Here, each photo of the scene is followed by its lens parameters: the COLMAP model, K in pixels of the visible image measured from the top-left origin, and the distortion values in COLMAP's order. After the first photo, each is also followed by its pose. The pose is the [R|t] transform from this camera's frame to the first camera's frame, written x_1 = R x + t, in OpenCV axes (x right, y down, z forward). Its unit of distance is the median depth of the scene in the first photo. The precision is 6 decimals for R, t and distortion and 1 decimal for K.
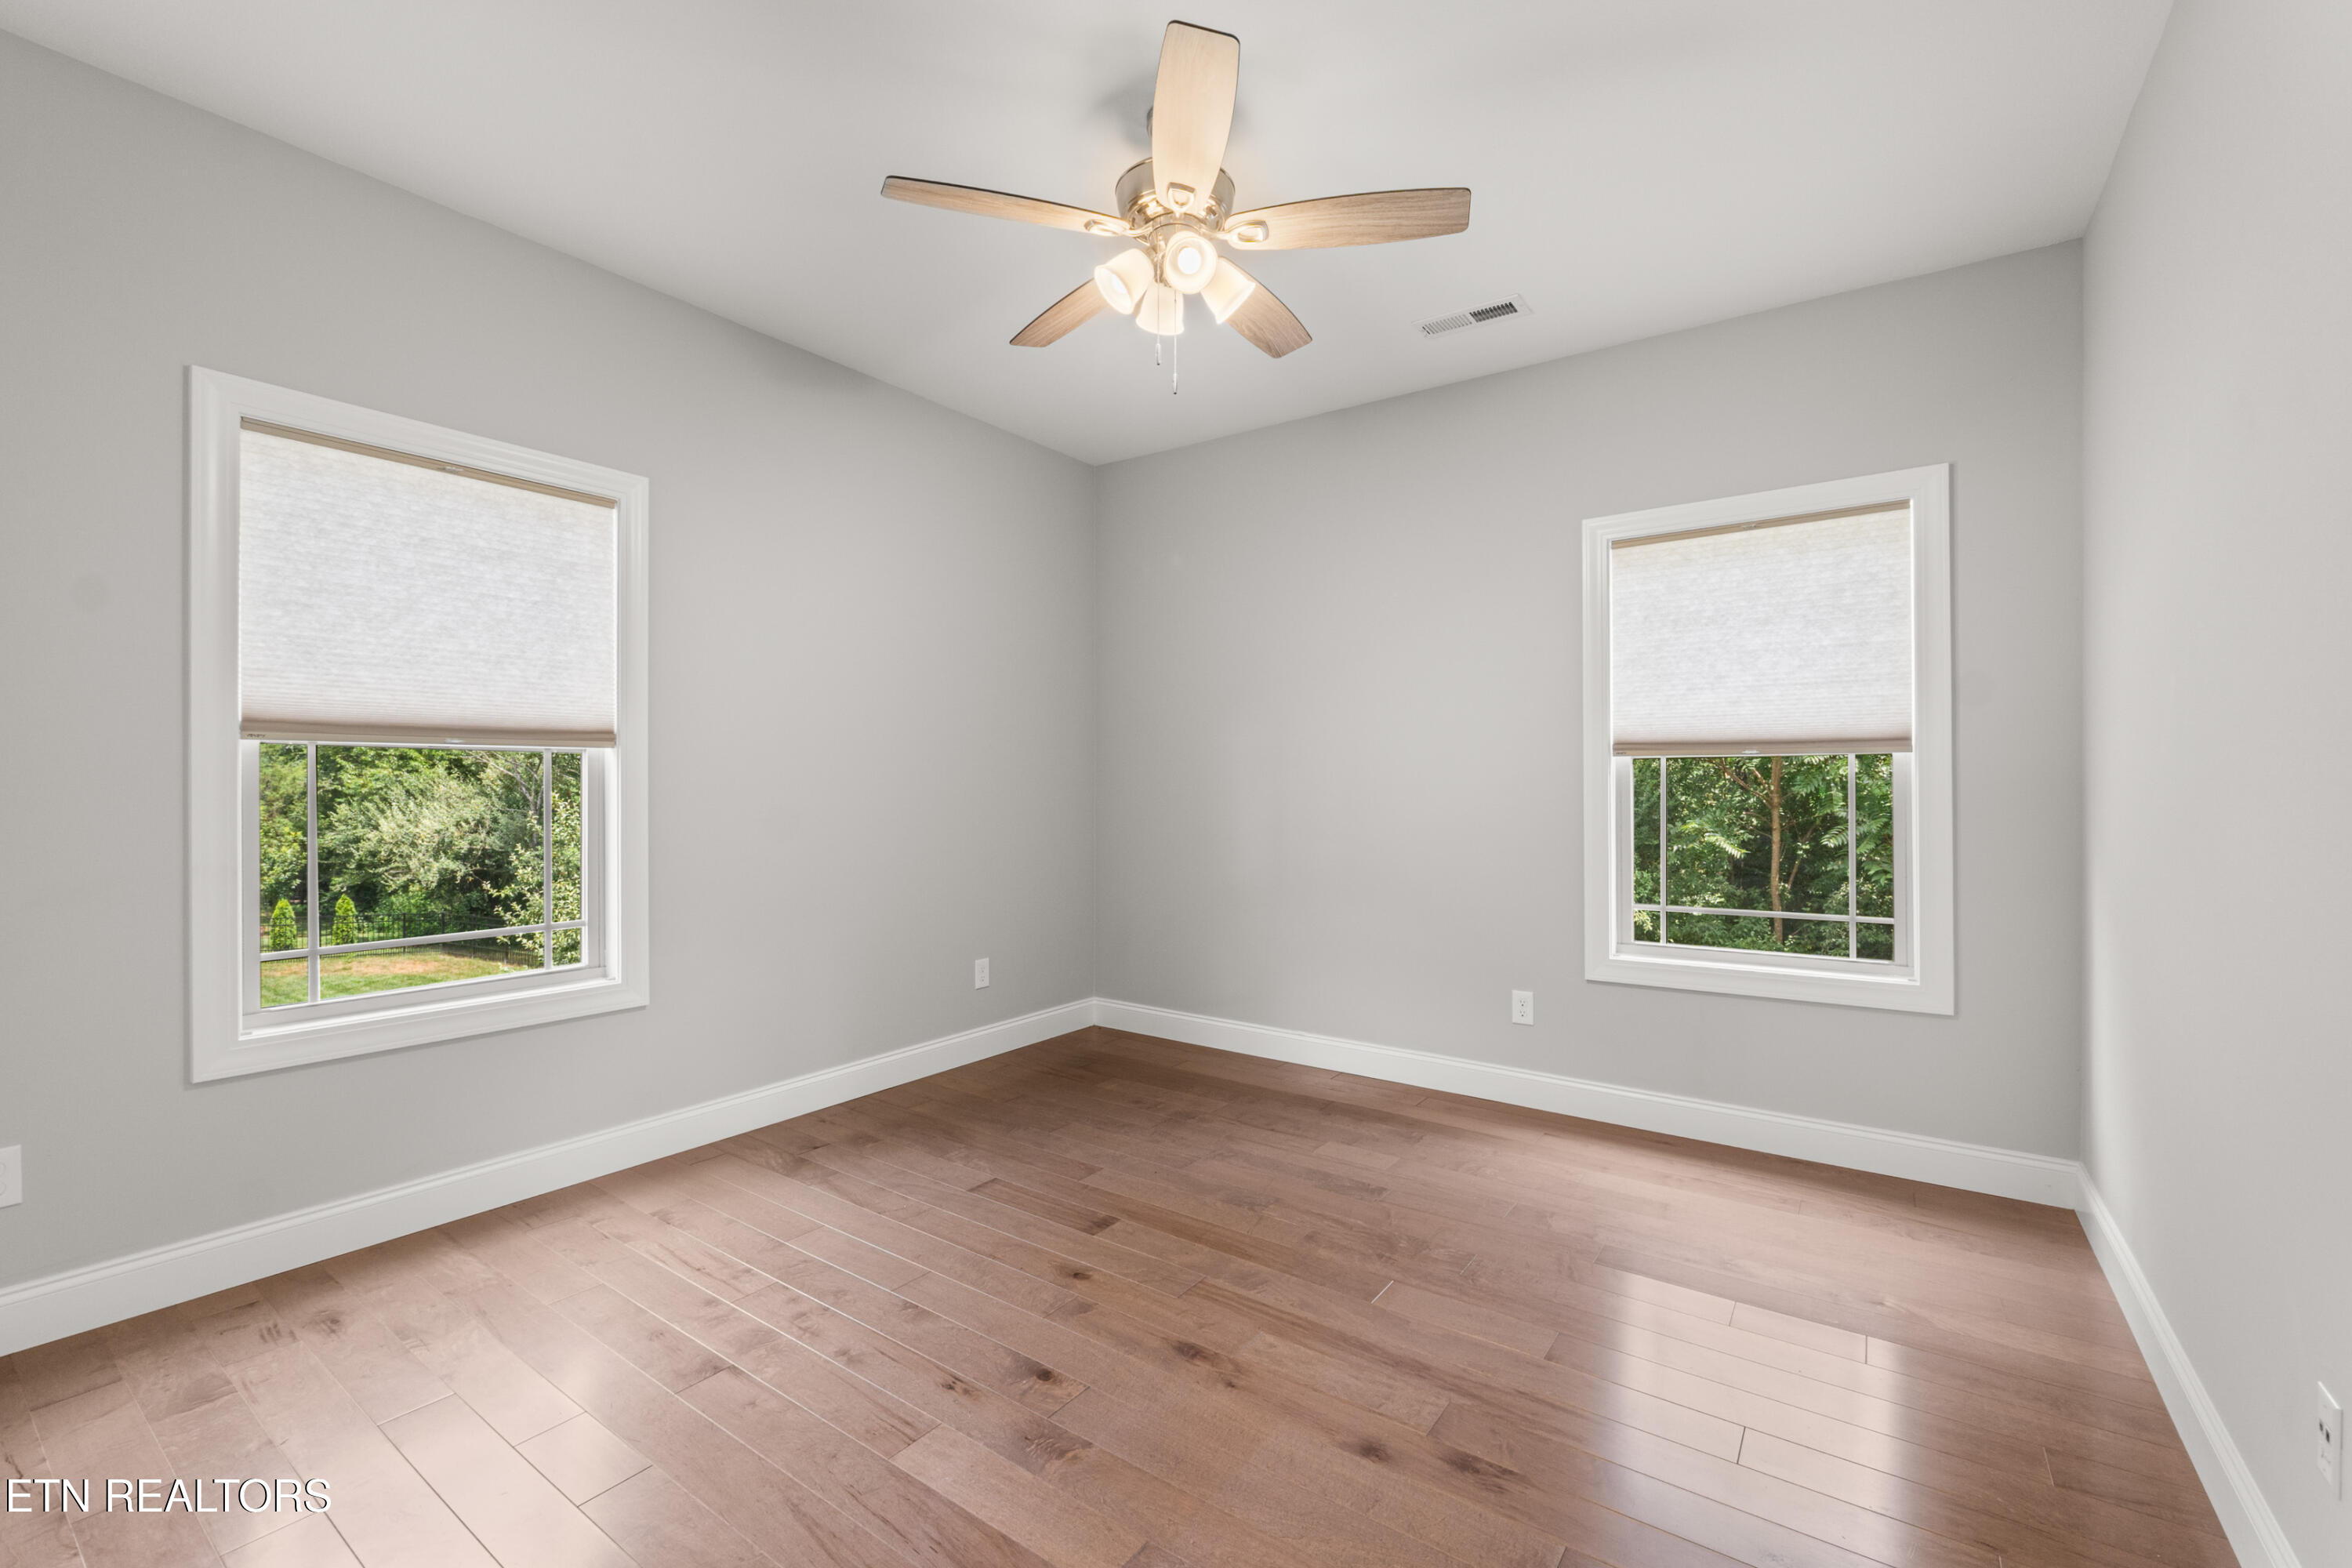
lens RADIAL K [[977.5, 0, 1176.0], [0, 977.5, 784.0], [0, 0, 1]] dist [0.014041, 0.000025]
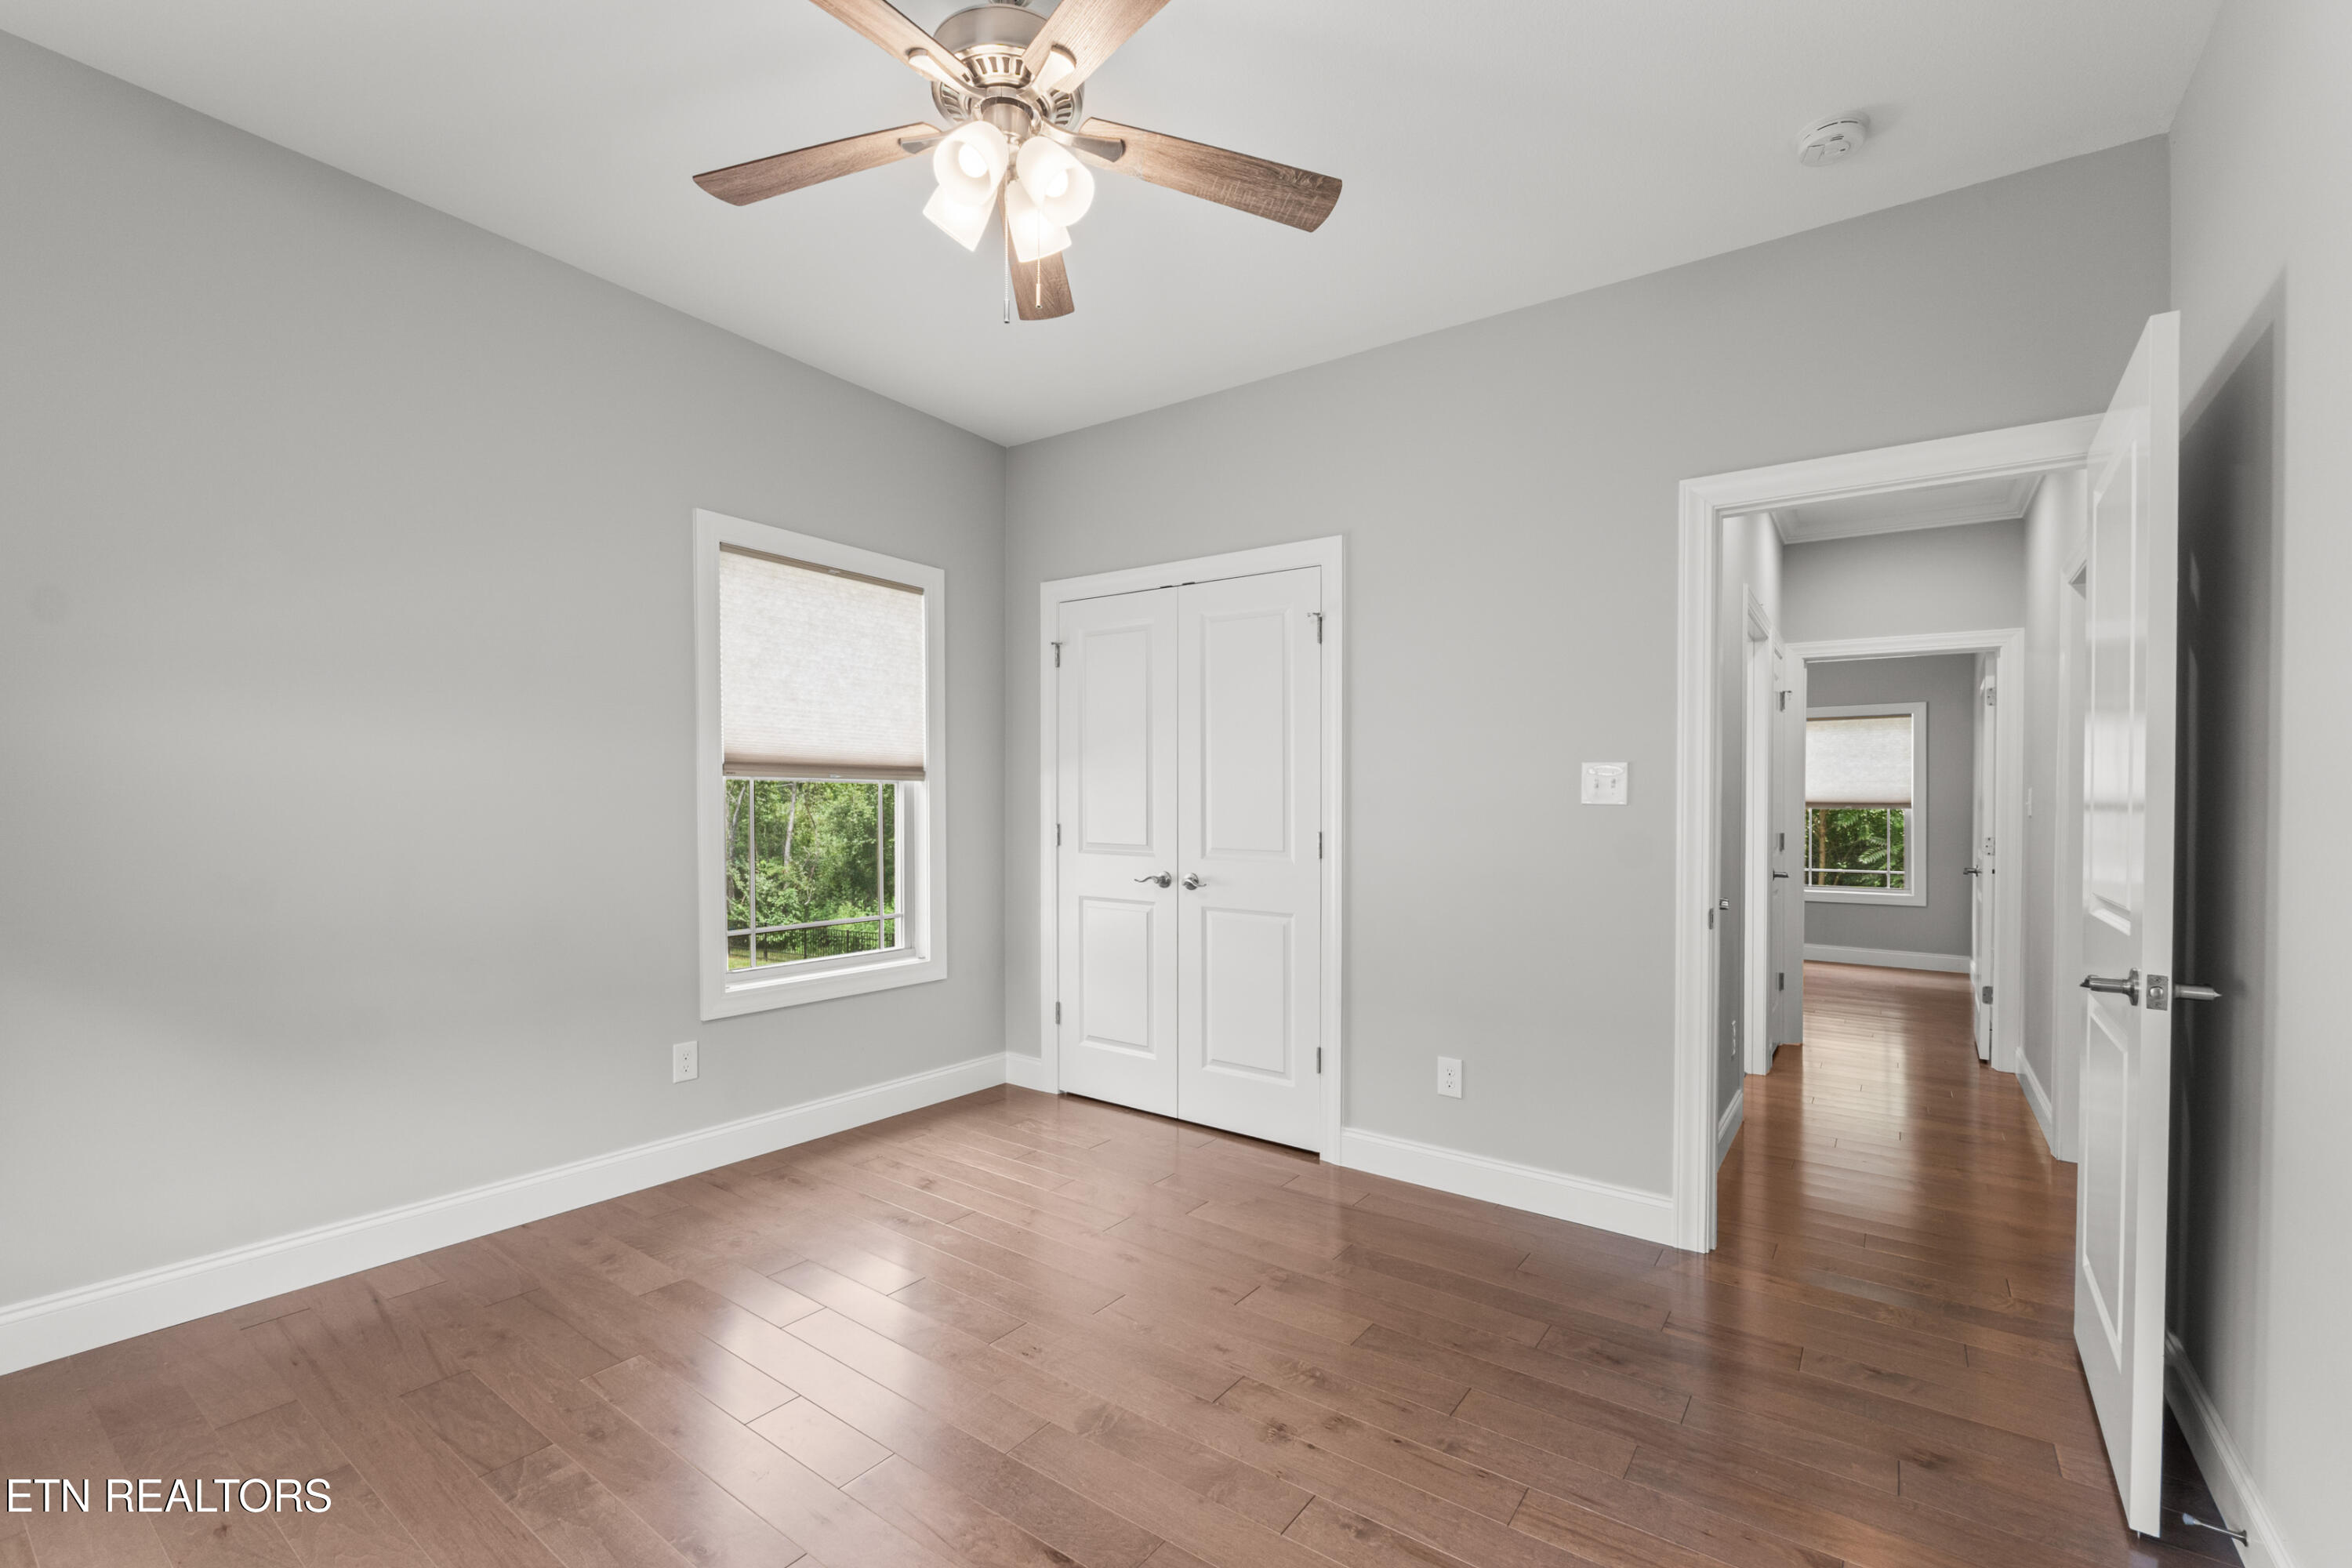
lens RADIAL K [[1012.9, 0, 1171.3], [0, 1012.9, 803.2], [0, 0, 1]] dist [-0.001588, -0.000002]
pose [[0.999922, 0.012031, -0.003407, -0.297839], [-0.012053, 0.999906, -0.006570, -0.002177], [0.003328, 0.006610, 0.999973, -0.416535]]
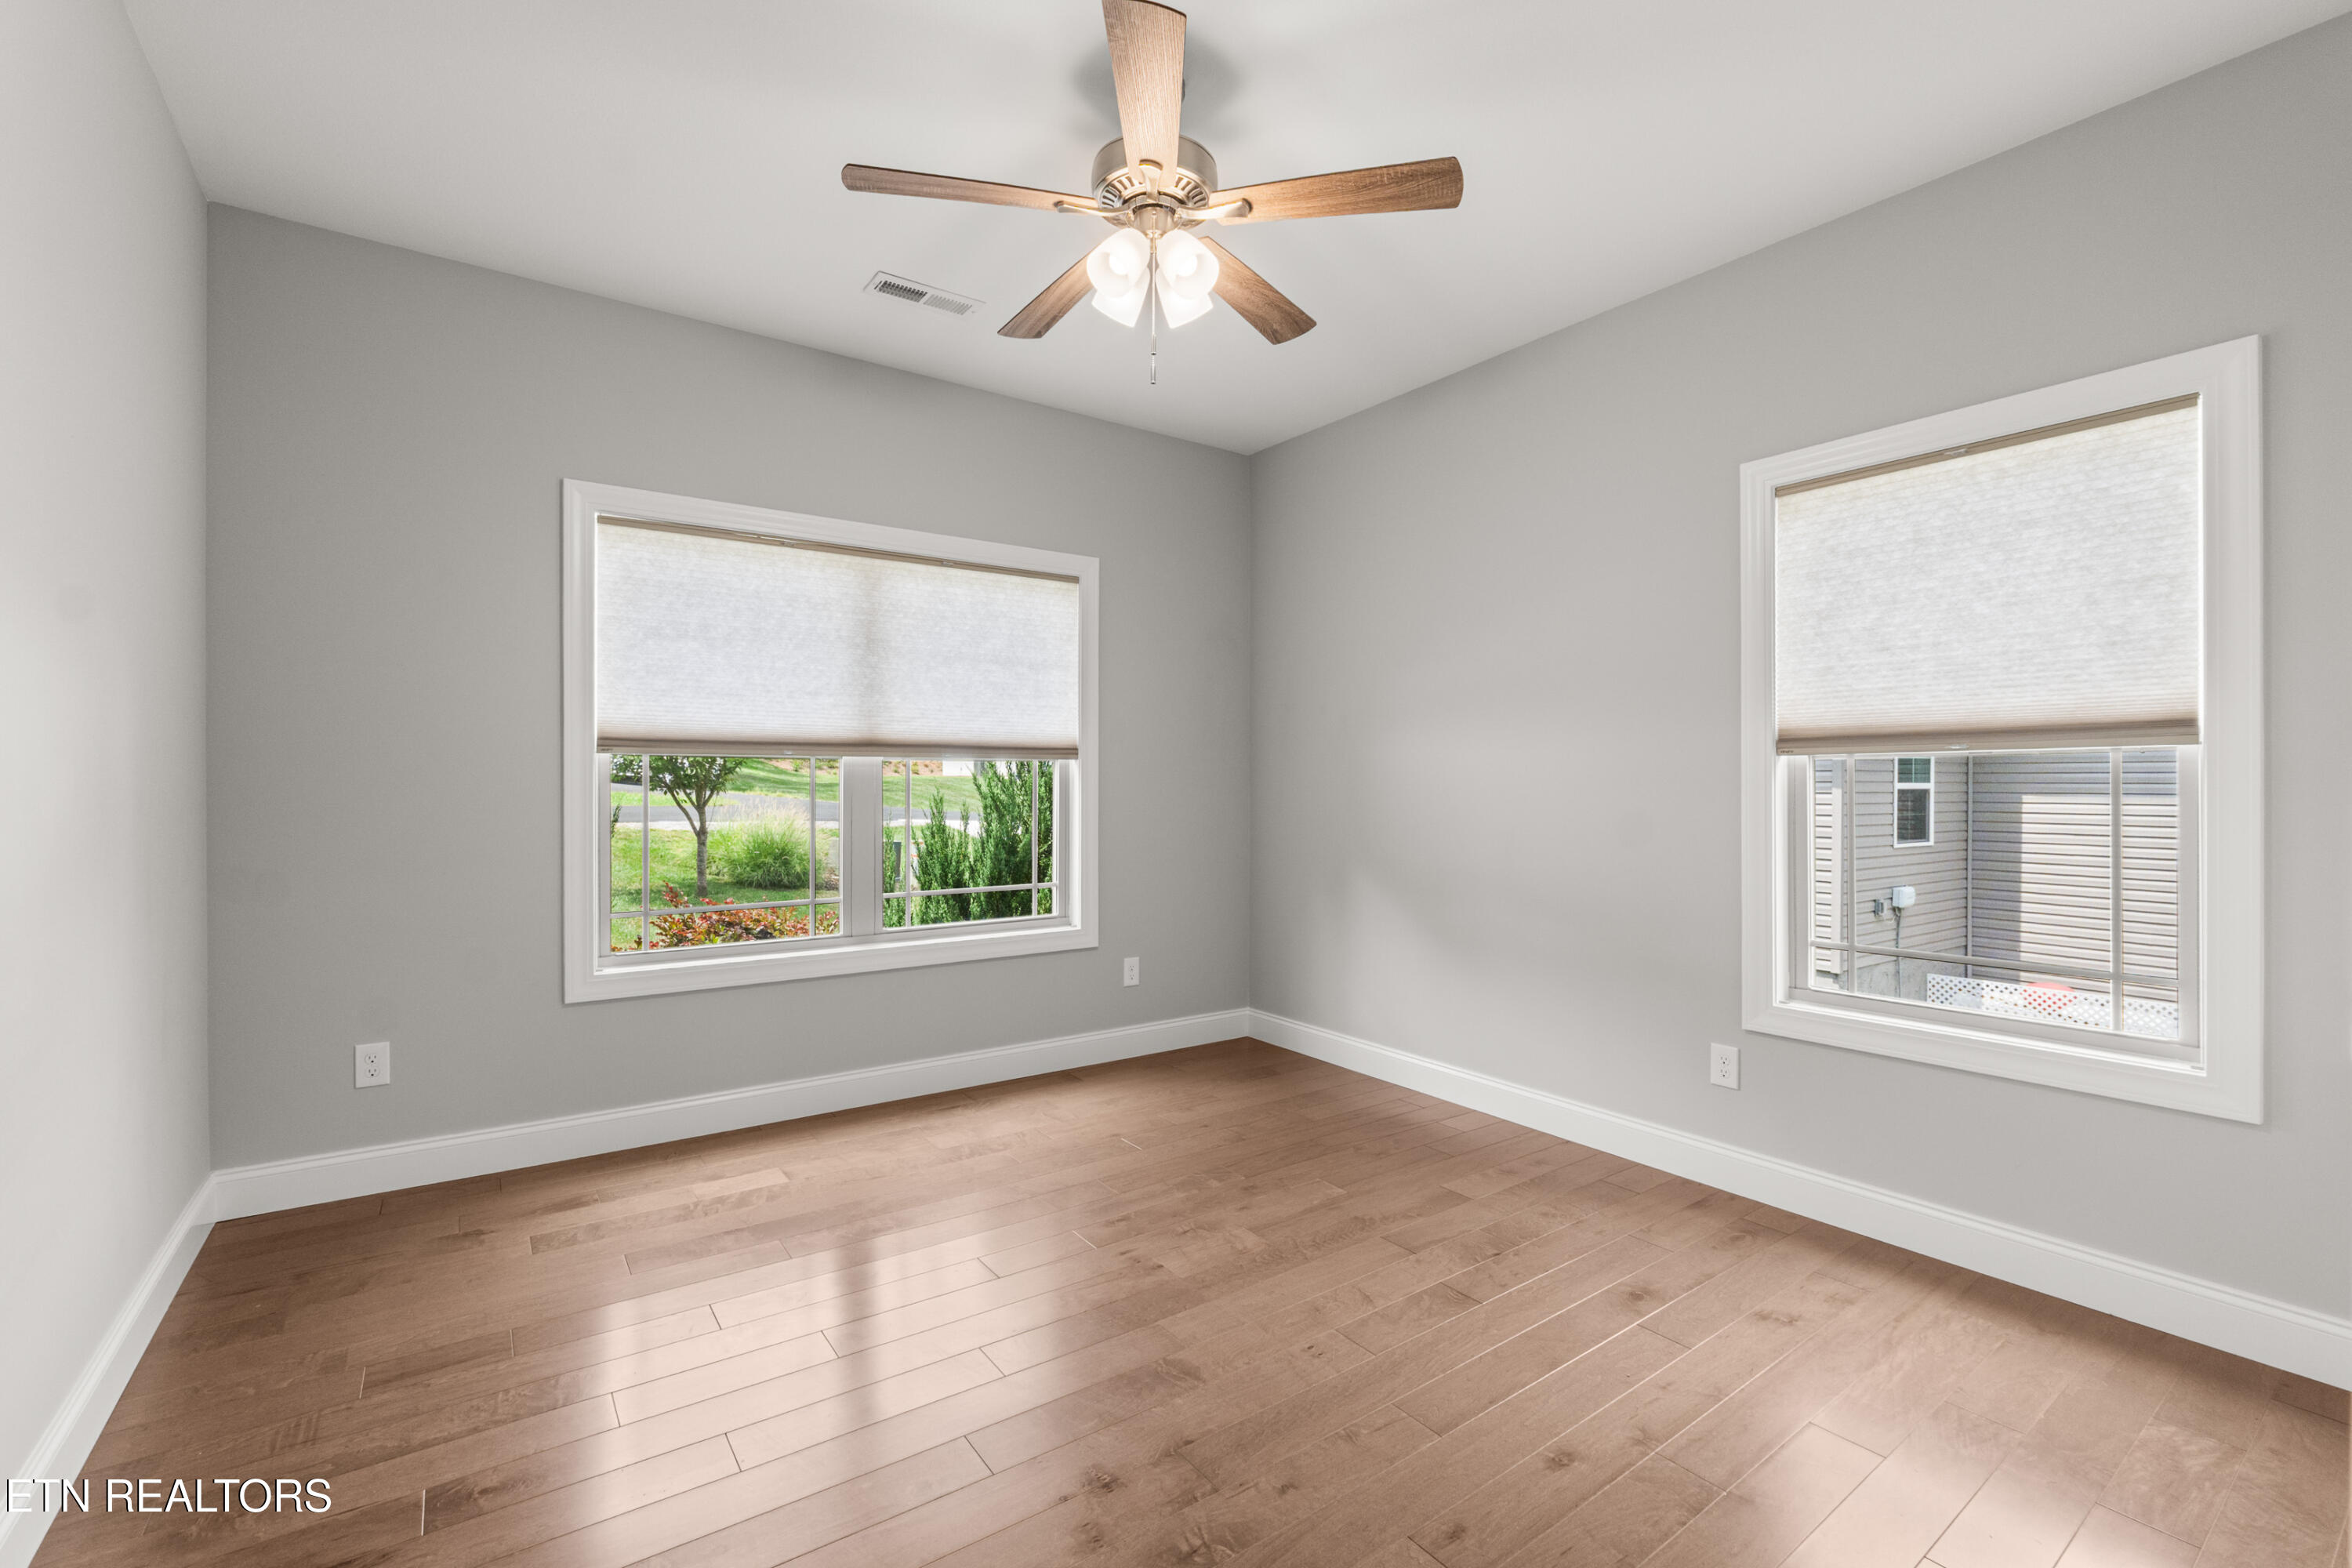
lens RADIAL K [[1012.9, 0, 1171.3], [0, 1012.9, 803.2], [0, 0, 1]] dist [-0.001588, -0.000002]
pose [[-0.318815, 0.007069, -0.947791, 1.515026], [-0.013924, 0.999829, 0.012141, 0.028455], [0.947715, 0.017068, -0.318662, 2.216852]]
